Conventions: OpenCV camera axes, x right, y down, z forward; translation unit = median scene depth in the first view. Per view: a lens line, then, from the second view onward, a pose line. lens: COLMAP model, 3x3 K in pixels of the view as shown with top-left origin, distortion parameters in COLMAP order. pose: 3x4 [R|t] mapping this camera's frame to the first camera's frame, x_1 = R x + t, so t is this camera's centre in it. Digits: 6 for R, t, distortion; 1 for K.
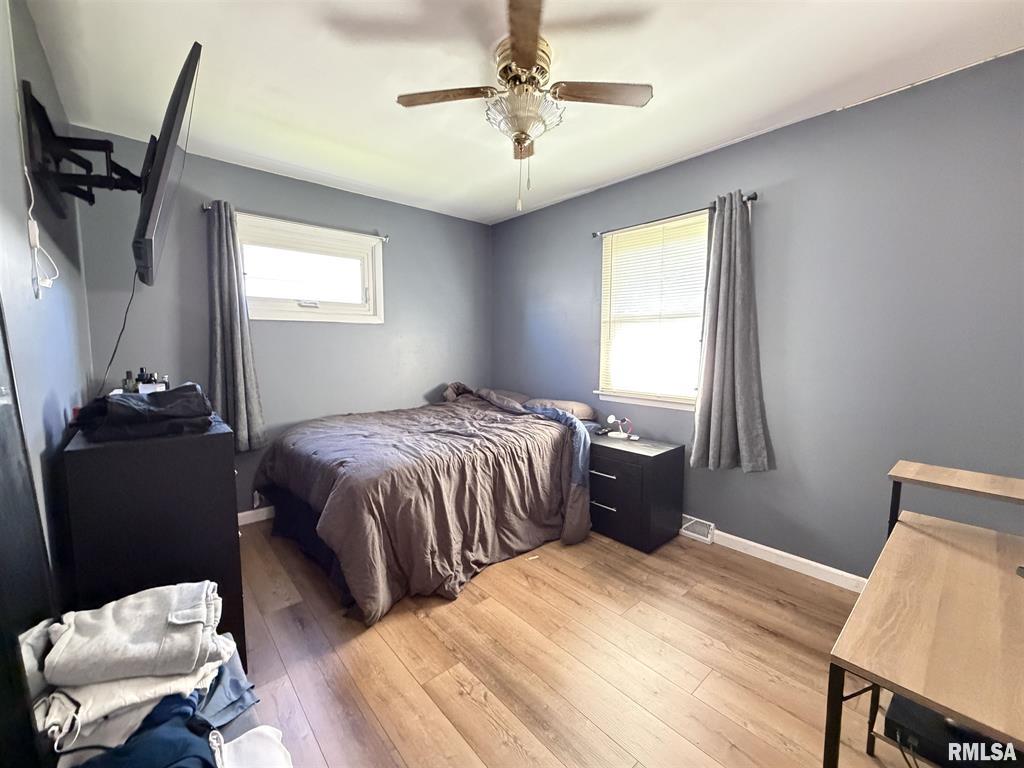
lens RADIAL K [[408.3, 0, 511.6], [0, 408.3, 380.8], [0, 0, 1]] dist [0.000084, 0.000102]
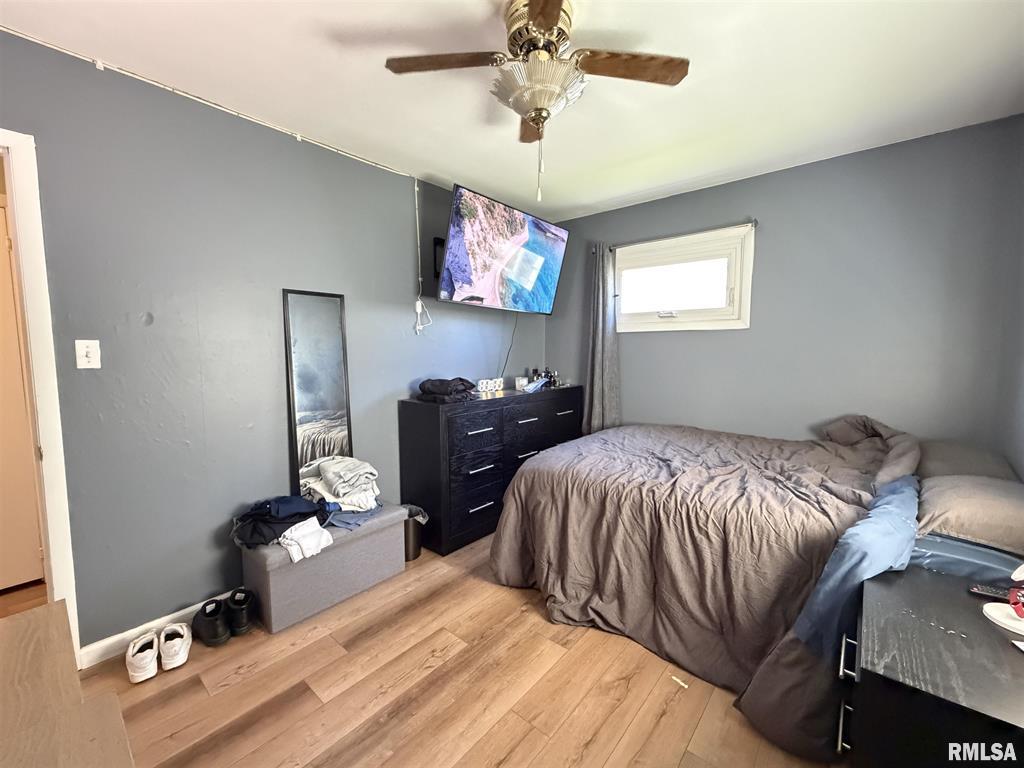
lens RADIAL K [[408.3, 0, 515.3], [0, 408.3, 382.9], [0, 0, 1]] dist [0.000084, 0.000102]
pose [[0.164510, 0.084431, -0.982755, 0.677779], [-0.083930, 0.993915, 0.071340, -0.079706], [0.982798, 0.070747, 0.170595, 0.645993]]
